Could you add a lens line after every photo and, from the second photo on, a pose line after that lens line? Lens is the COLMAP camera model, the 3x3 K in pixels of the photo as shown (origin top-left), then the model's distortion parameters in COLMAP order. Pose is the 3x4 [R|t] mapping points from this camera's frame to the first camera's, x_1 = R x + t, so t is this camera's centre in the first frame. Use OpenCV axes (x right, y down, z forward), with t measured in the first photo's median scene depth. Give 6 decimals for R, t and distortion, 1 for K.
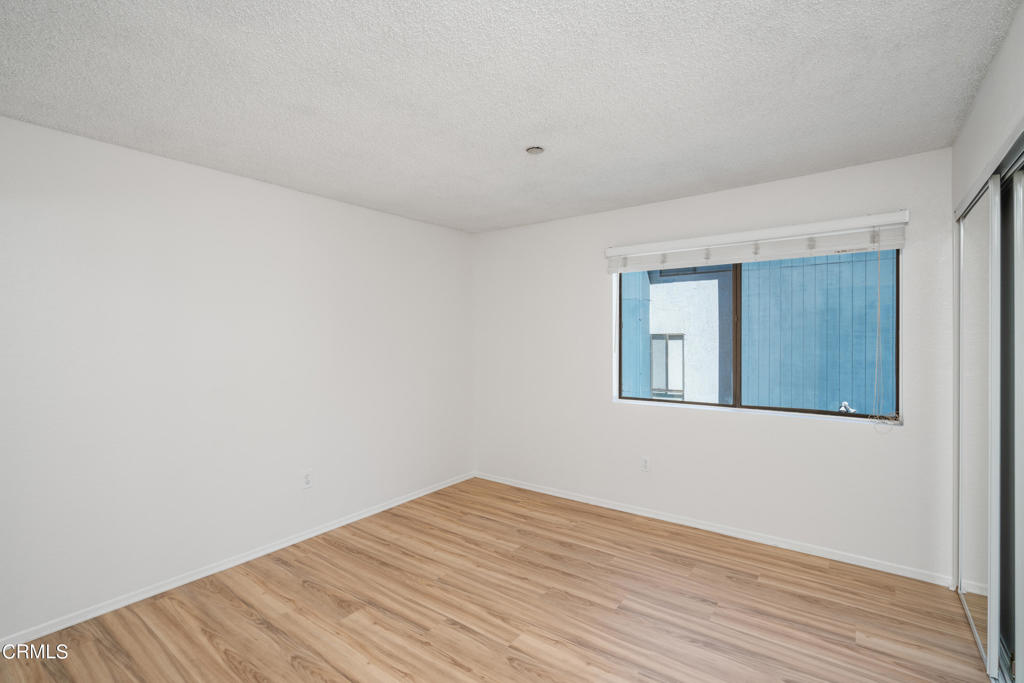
lens RADIAL K [[462.8, 0, 509.8], [0, 462.8, 340.3], [0, 0, 1]] dist [-0.009898, 0.002378]
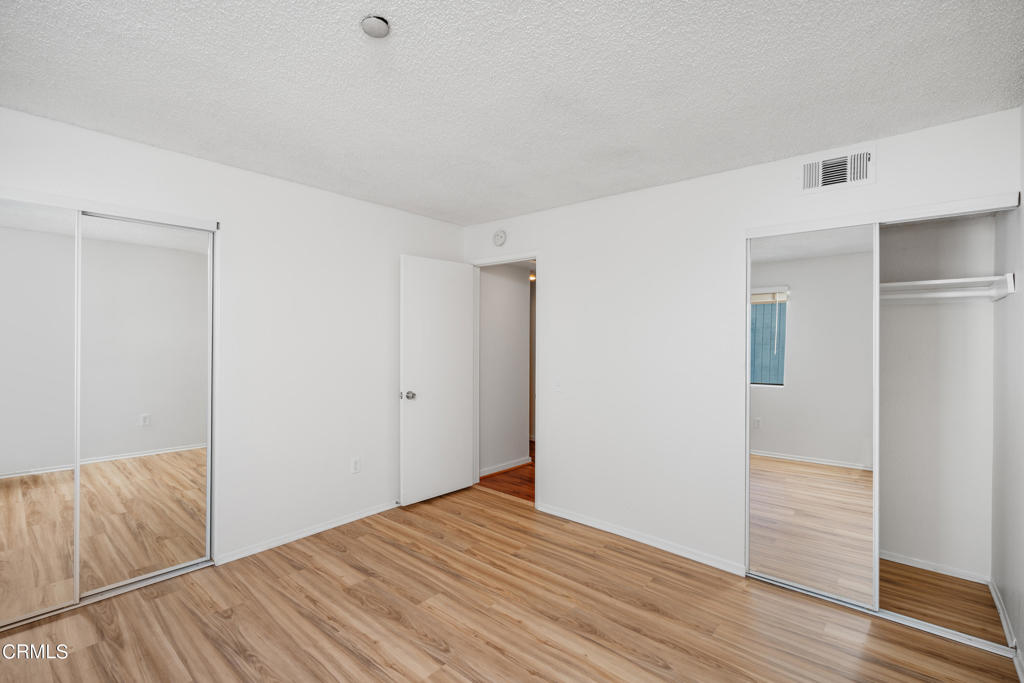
lens RADIAL K [[462.8, 0, 505.7], [0, 462.8, 340.3], [0, 0, 1]] dist [-0.009898, 0.002378]
pose [[-0.997259, -0.000330, 0.073989, -0.140624], [0.000126, 0.999981, 0.006153, 0.000288], [-0.073989, 0.006145, -0.997240, 1.384415]]
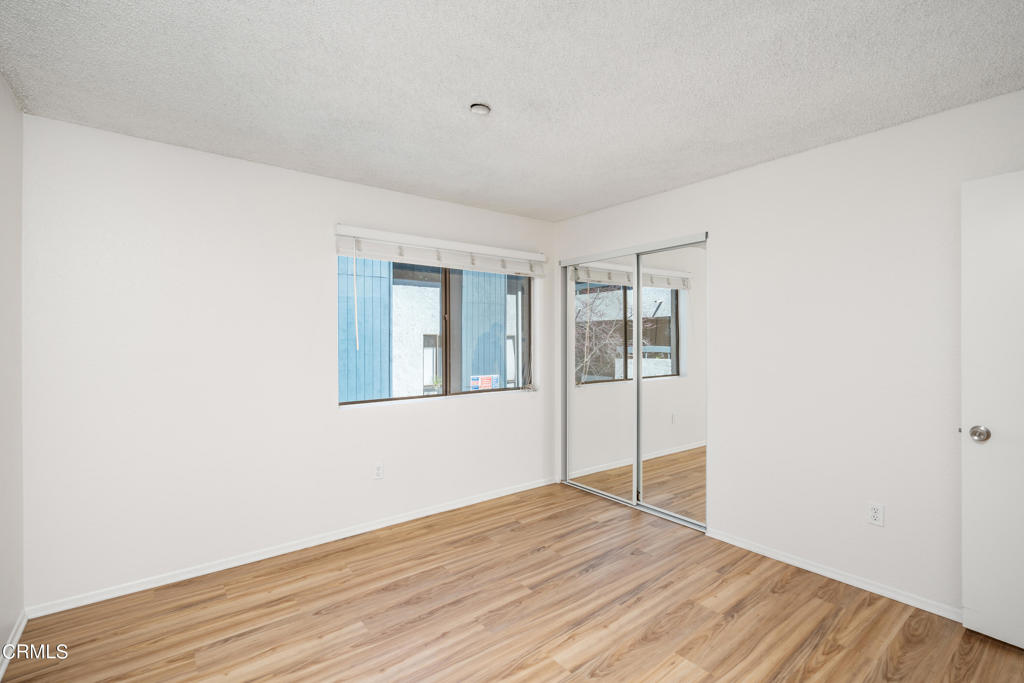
lens RADIAL K [[462.8, 0, 507.8], [0, 462.8, 341.4], [0, 0, 1]] dist [-0.009898, 0.002378]
pose [[0.268053, -0.000972, 0.963404, -0.644513], [0.005947, 0.999982, -0.000646, 0.016198], [-0.963386, 0.005902, 0.268054, 0.631258]]
